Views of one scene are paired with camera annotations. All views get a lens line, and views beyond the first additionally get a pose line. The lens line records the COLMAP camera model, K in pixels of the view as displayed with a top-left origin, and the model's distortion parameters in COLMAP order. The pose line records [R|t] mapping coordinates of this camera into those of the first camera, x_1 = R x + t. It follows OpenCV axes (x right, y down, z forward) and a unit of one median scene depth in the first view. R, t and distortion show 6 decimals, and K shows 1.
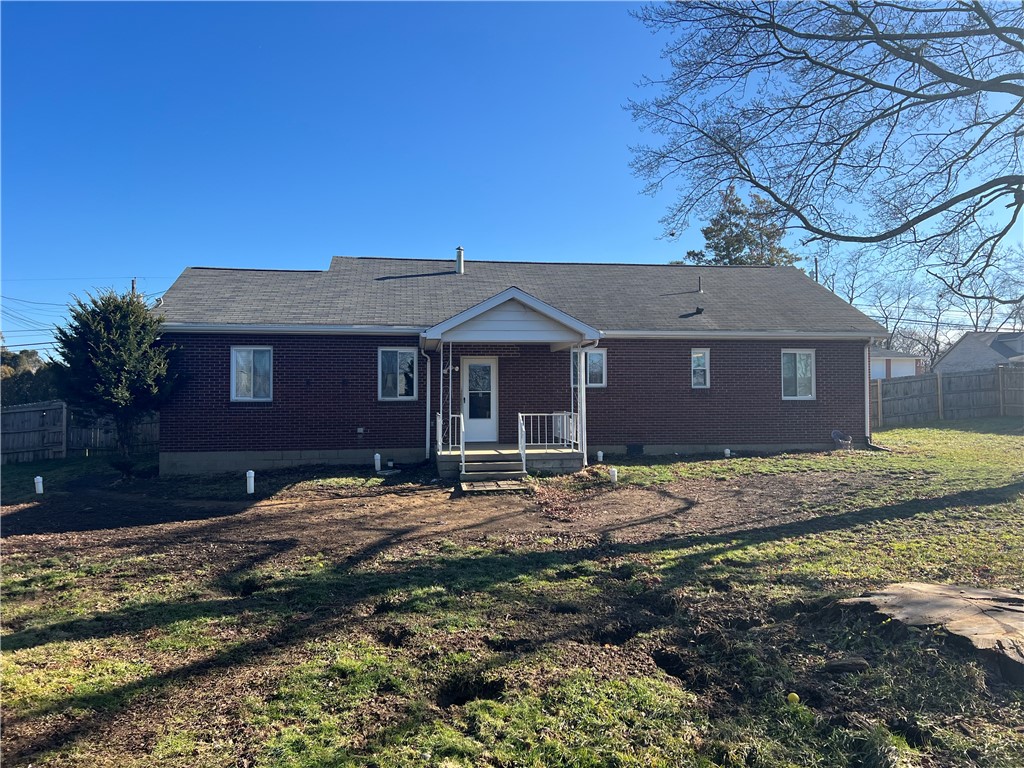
lens RADIAL K [[775.4, 0, 512.0], [0, 775.4, 384.0], [0, 0, 1]] dist [0.097794, -0.103455]
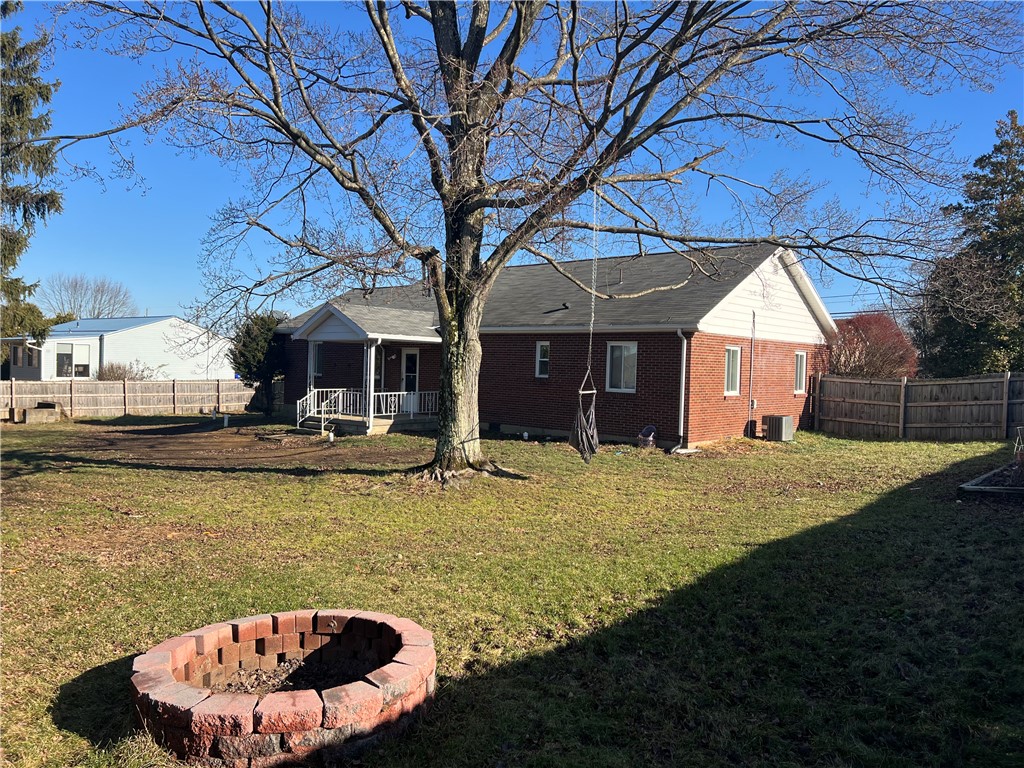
lens RADIAL K [[775.4, 0, 512.0], [0, 775.4, 384.0], [0, 0, 1]] dist [0.097794, -0.103455]
pose [[0.649277, 0.043506, -0.759307, 1.060290], [-0.009078, 0.998735, 0.049462, -0.039971], [0.760498, -0.025222, 0.648850, 0.247355]]
